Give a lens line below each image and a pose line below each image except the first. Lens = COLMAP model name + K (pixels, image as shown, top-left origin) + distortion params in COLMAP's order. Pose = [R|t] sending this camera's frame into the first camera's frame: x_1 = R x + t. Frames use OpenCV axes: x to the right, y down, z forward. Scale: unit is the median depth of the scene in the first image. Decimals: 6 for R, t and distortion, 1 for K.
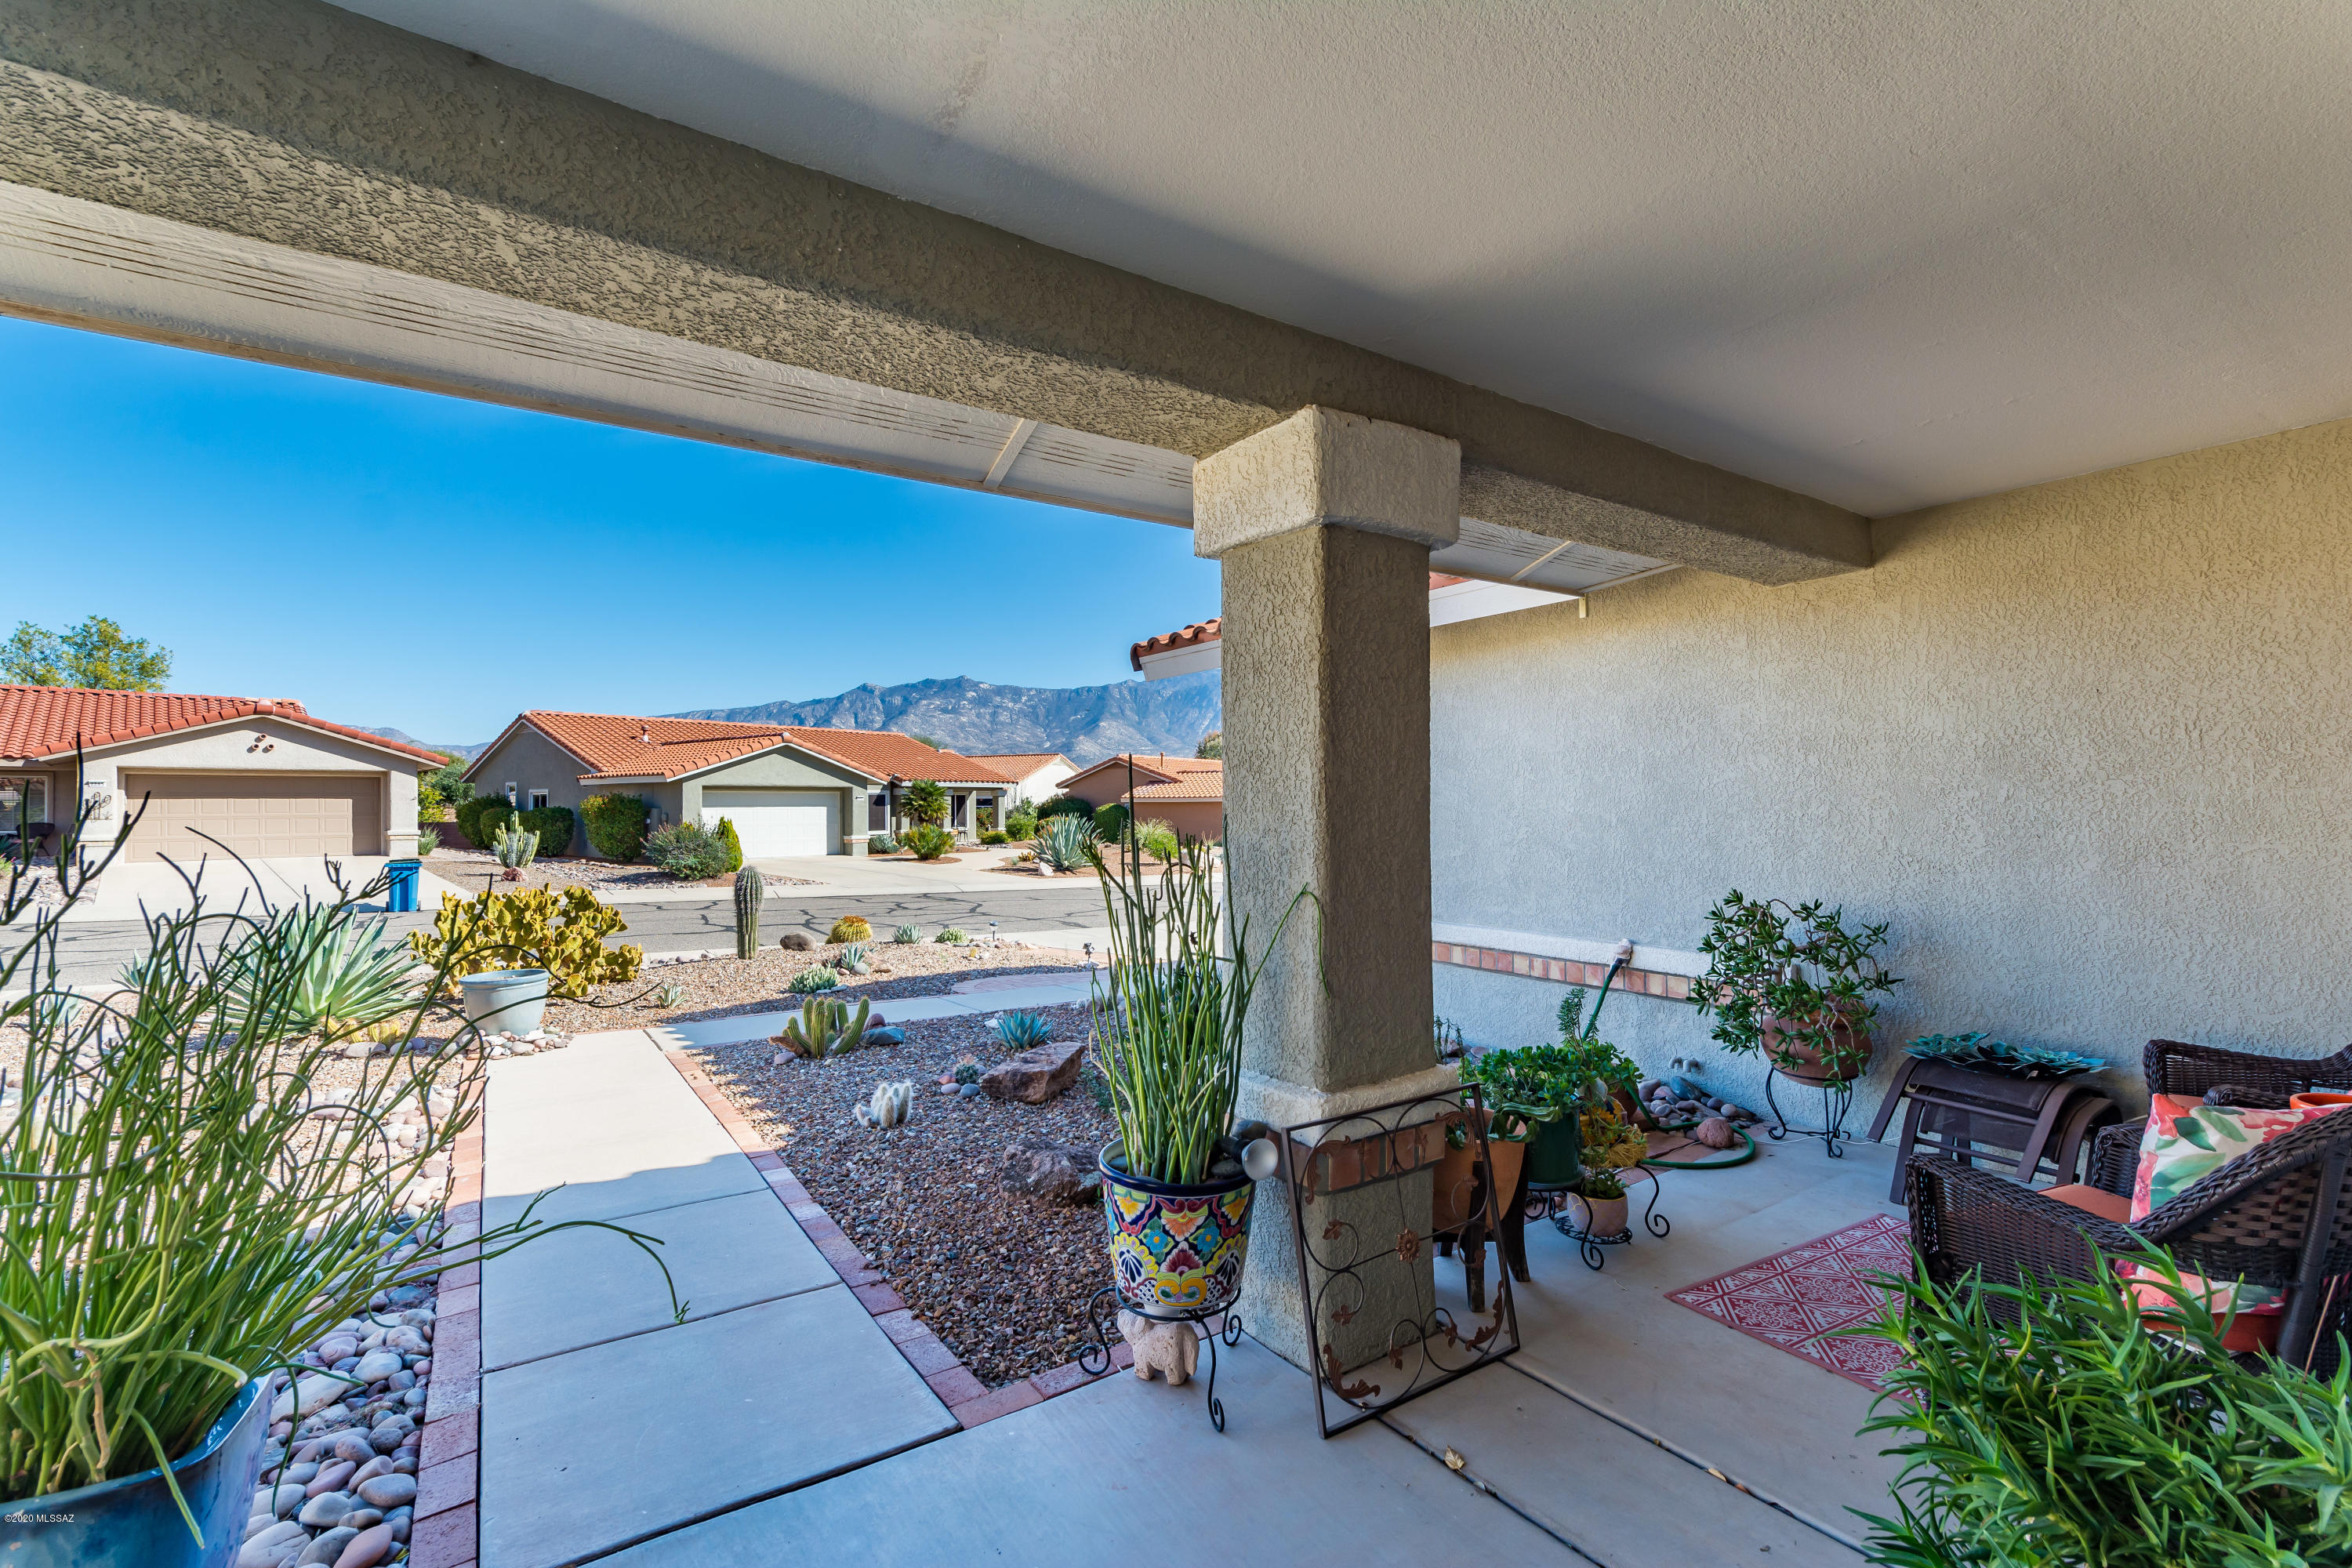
lens RADIAL K [[1020.9, 0, 1175.1], [0, 1020.9, 793.0], [0, 0, 1]] dist [0.002818, -0.000056]
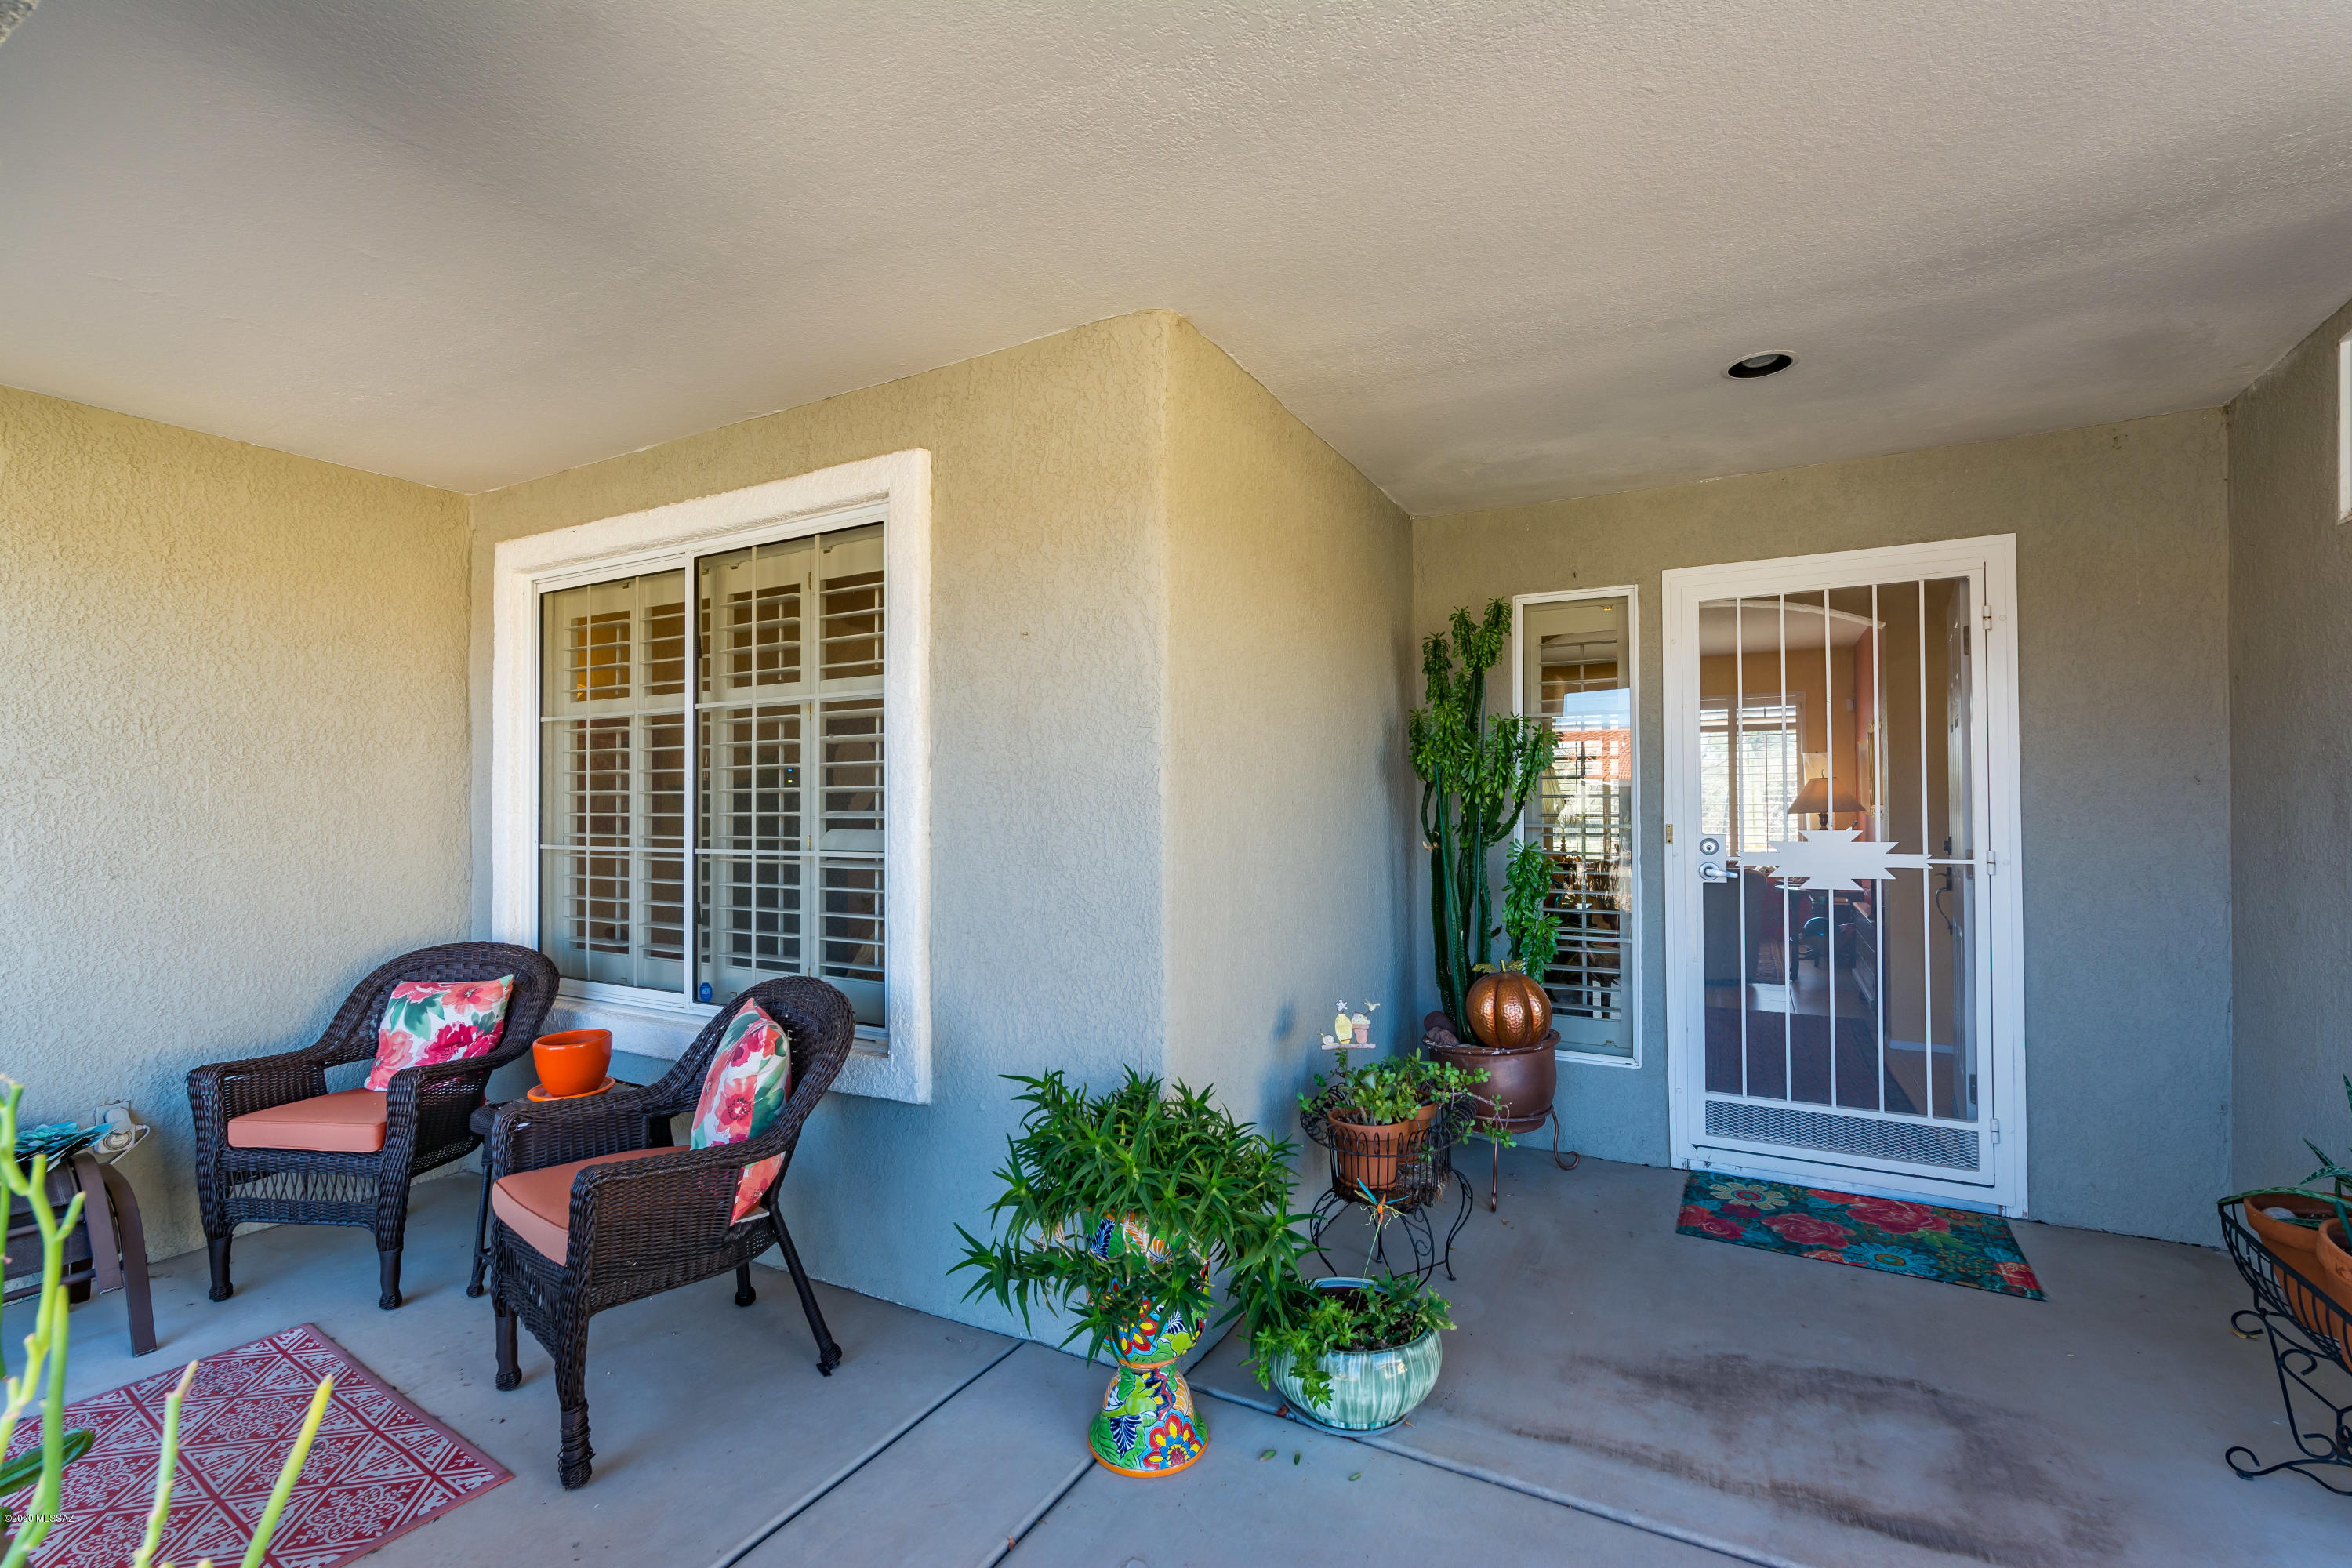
lens RADIAL K [[1020.9, 0, 1175.2], [0, 1020.9, 792.7], [0, 0, 1]] dist [0.002818, -0.000056]
pose [[-0.462906, 0.016617, 0.886251, -0.233454], [-0.006333, 0.999737, -0.022053, 0.011528], [-0.886385, -0.015821, -0.462679, 0.619712]]
